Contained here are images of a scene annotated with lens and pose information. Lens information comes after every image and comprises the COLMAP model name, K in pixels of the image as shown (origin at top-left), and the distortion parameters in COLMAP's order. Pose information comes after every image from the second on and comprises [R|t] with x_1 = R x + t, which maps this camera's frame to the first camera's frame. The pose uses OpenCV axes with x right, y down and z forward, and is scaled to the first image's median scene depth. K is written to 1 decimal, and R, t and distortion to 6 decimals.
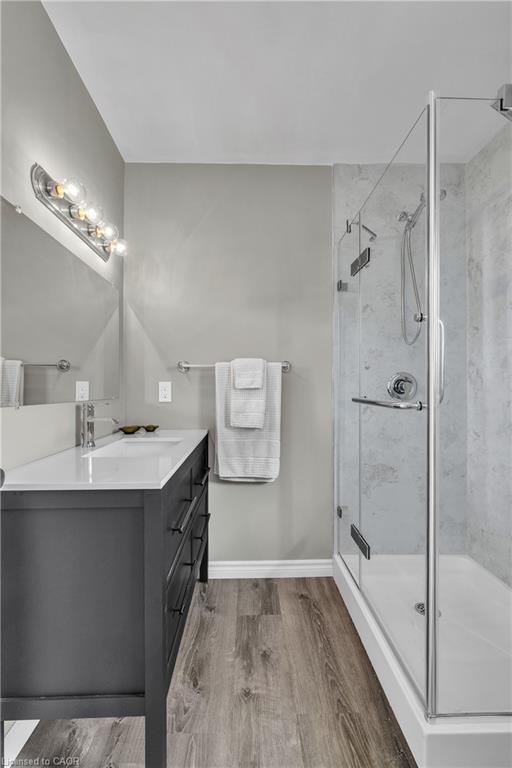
lens RADIAL K [[326.7, 0, 255.8], [0, 326.7, 385.9], [0, 0, 1]] dist [-0.001642, -0.000051]
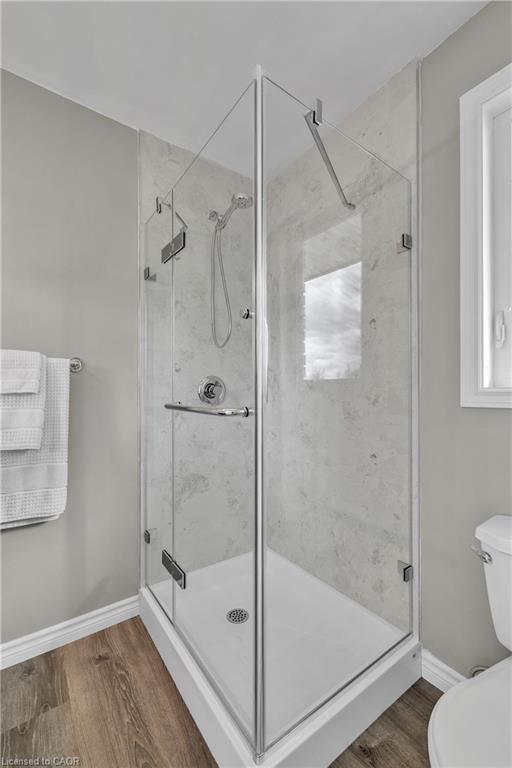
lens RADIAL K [[326.7, 0, 255.3], [0, 326.7, 391.0], [0, 0, 1]] dist [-0.001642, -0.000051]
pose [[0.828057, -0.000319, 0.560643, 0.011011], [-0.000016, 1.000000, 0.000593, 0.002206], [-0.560643, -0.000500, 0.828057, 0.135749]]
